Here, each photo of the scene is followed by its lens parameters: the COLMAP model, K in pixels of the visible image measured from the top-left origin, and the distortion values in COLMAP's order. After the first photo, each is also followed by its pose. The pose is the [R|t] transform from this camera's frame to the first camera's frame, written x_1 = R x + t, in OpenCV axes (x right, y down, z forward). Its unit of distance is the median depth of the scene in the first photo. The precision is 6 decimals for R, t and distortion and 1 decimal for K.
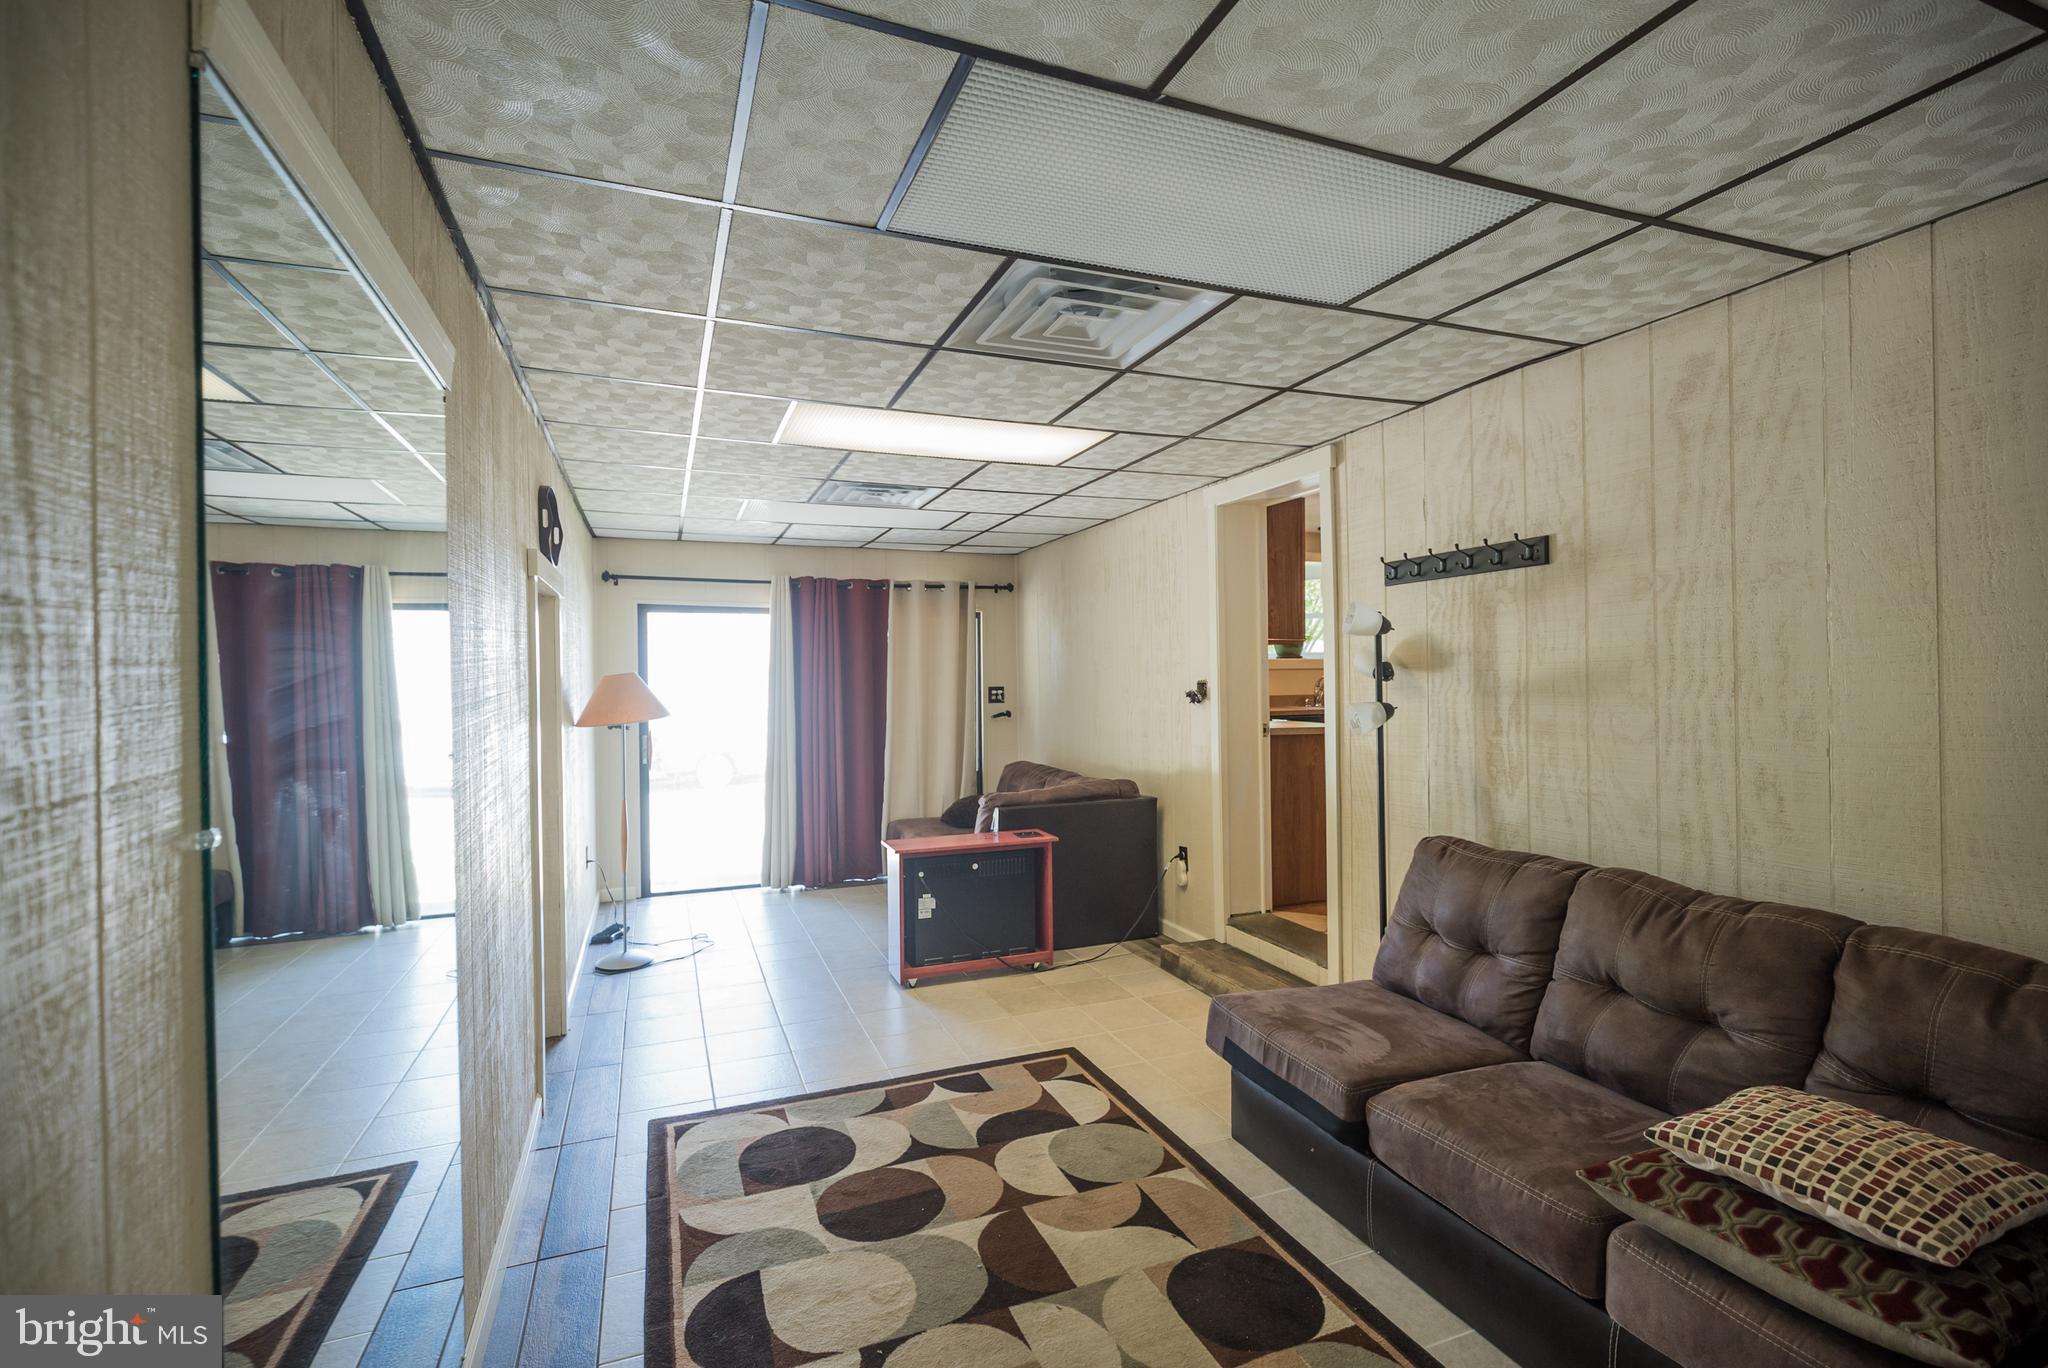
lens RADIAL K [[926.0, 0, 1034.6], [0, 926.0, 665.3], [0, 0, 1]] dist [-0.000685, -0.000121]
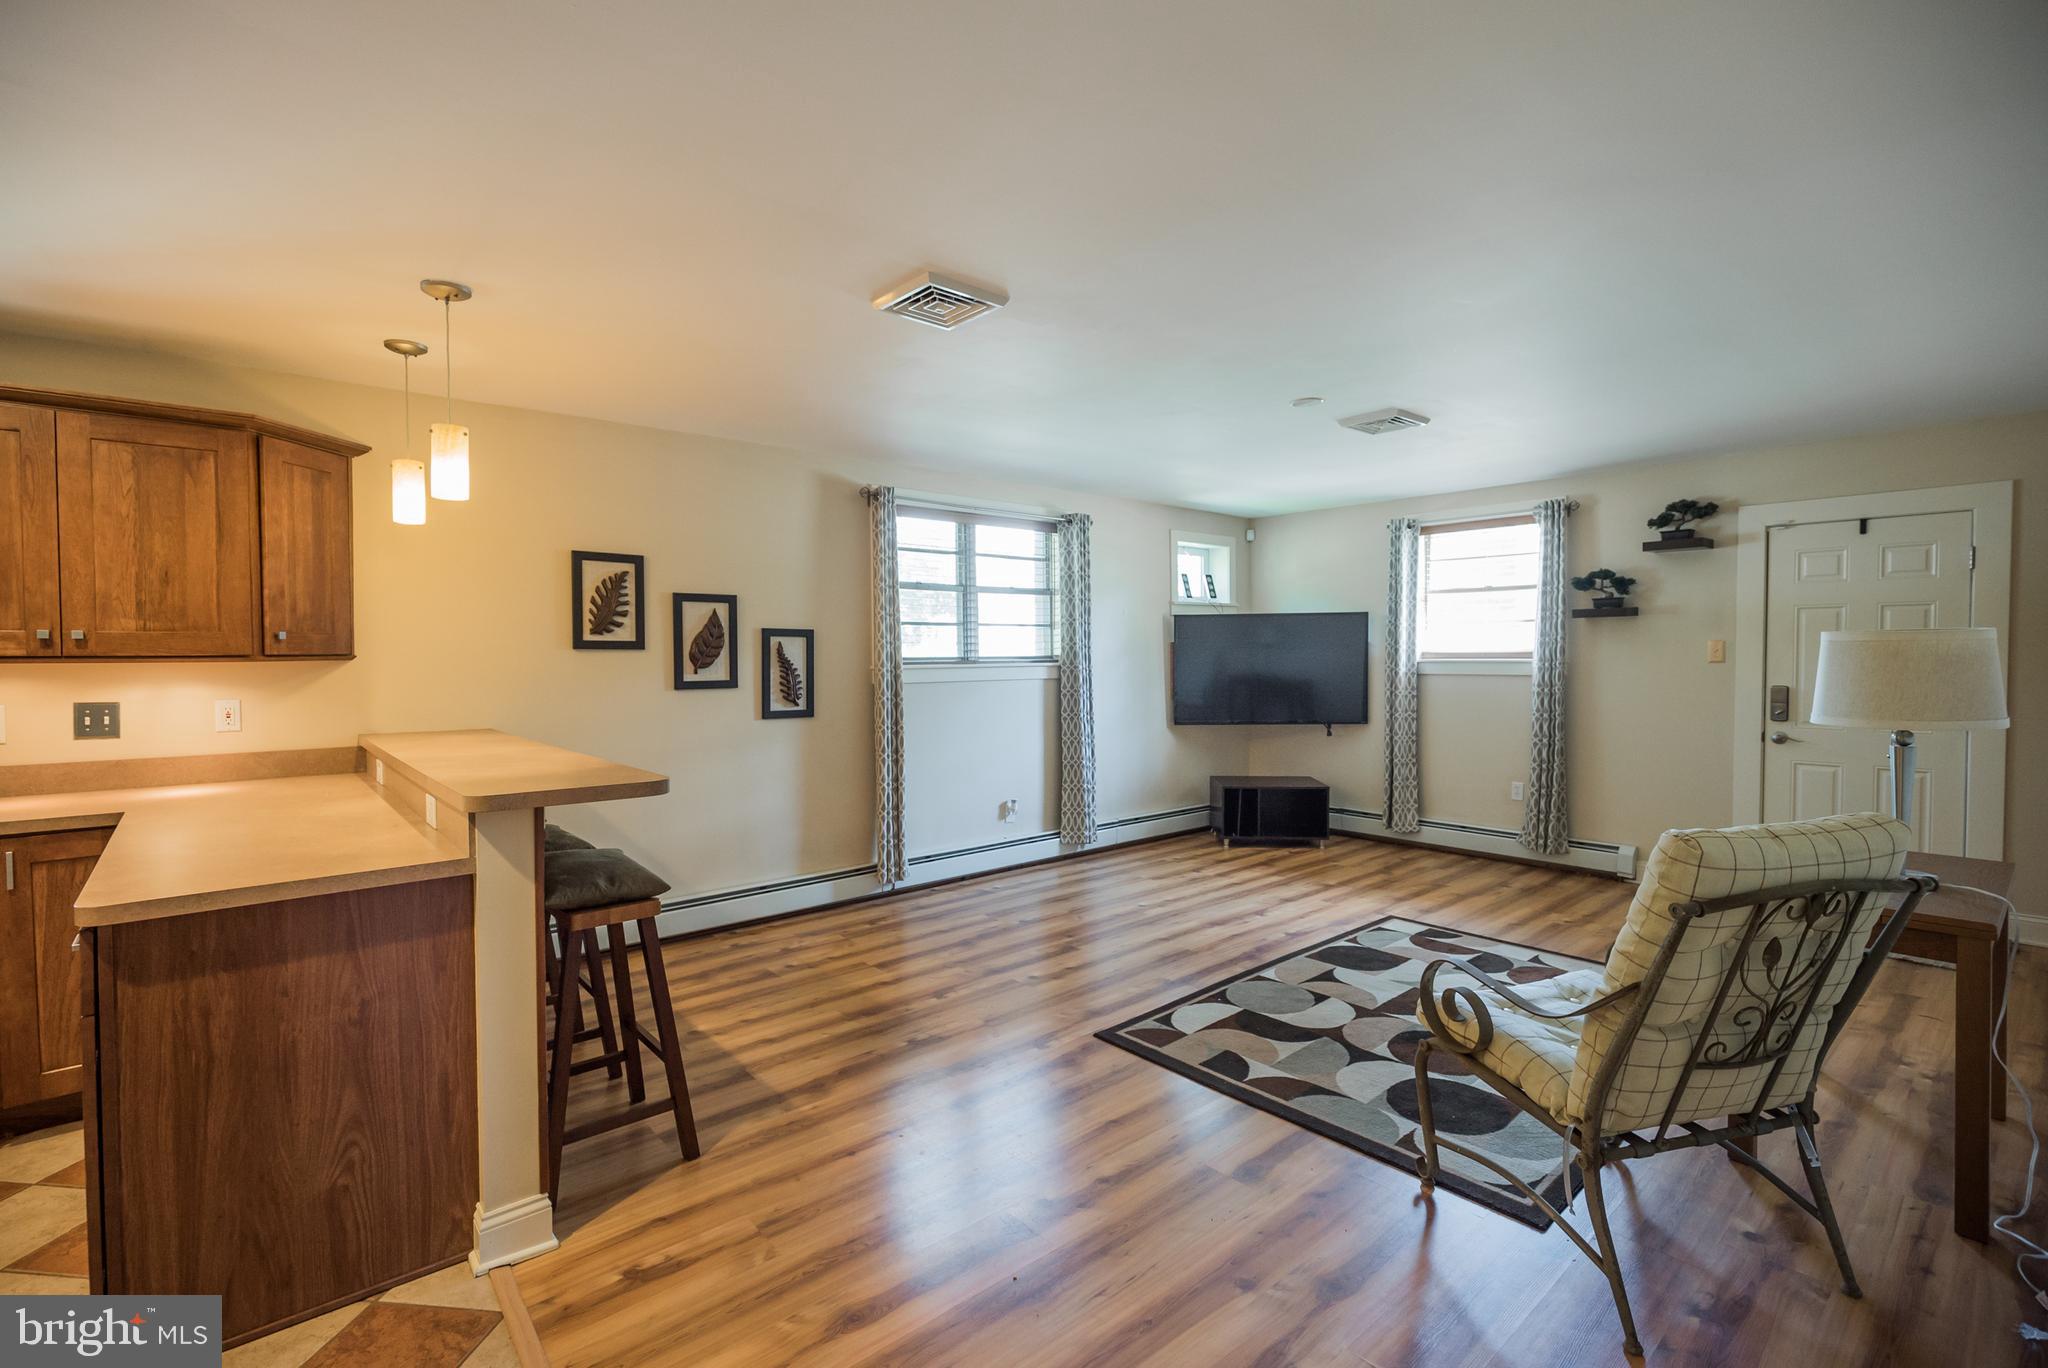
lens RADIAL K [[916.7, 0, 1012.4], [0, 916.7, 677.9], [0, 0, 1]] dist [-0.002093, -0.000659]
pose [[-0.319372, -0.016317, 0.947489, -1.053477], [0.007423, 0.999778, 0.019720, 0.036986], [-0.947600, 0.013331, -0.319180, 1.774915]]
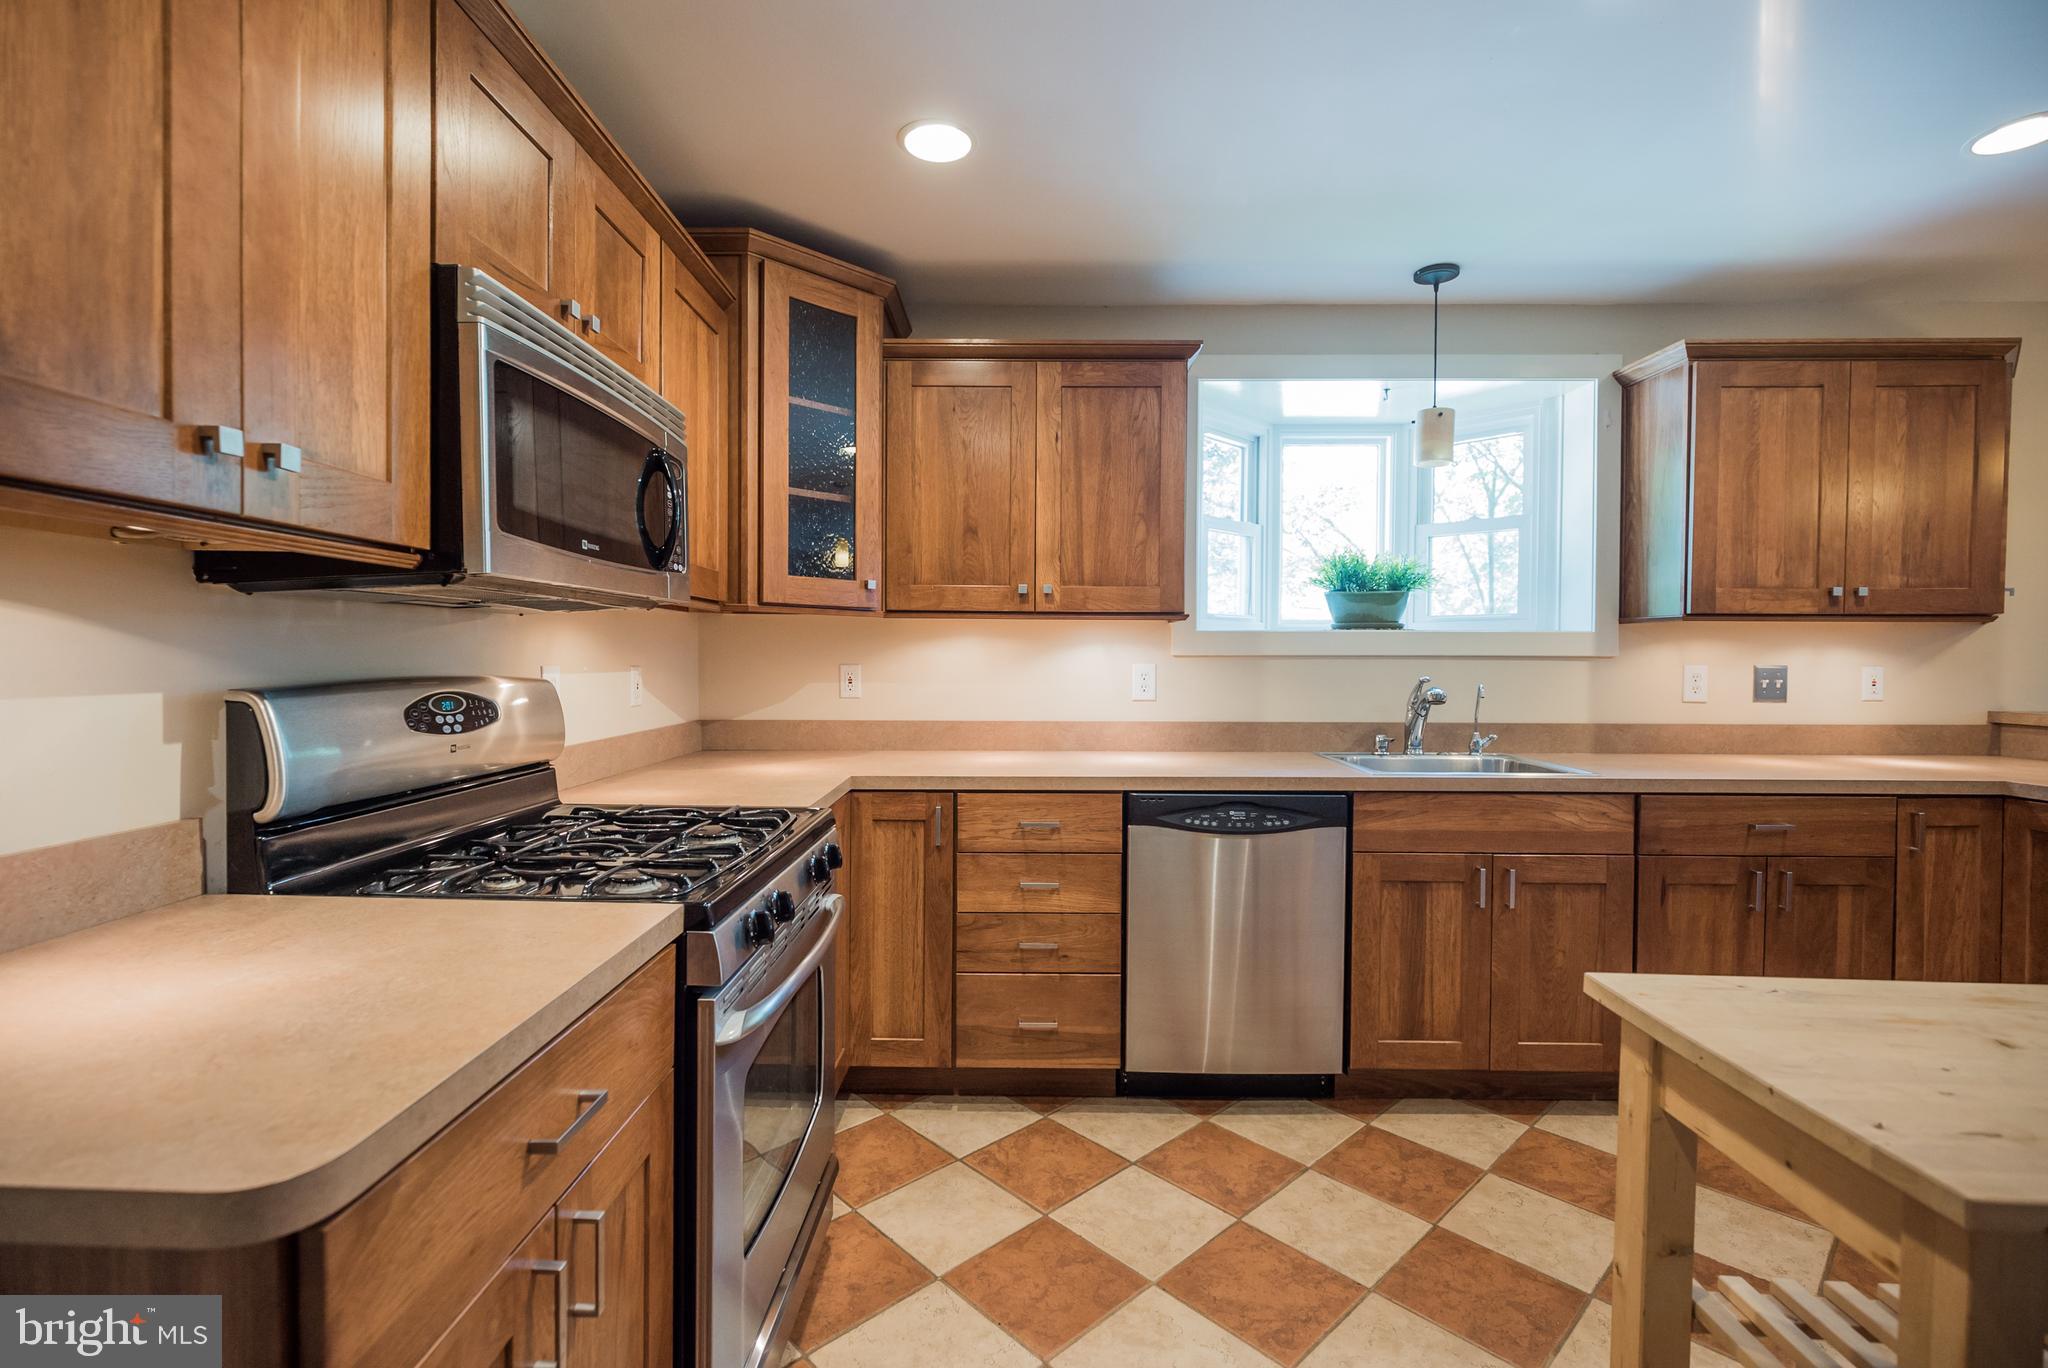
lens RADIAL K [[922.1, 0, 1014.6], [0, 922.1, 676.0], [0, 0, 1]] dist [0.001790, -0.000099]
pose [[0.385902, -0.013409, 0.922442, -1.022209], [-0.004732, 0.999852, 0.016514, 0.080435], [-0.922528, -0.010738, 0.385782, 2.907996]]
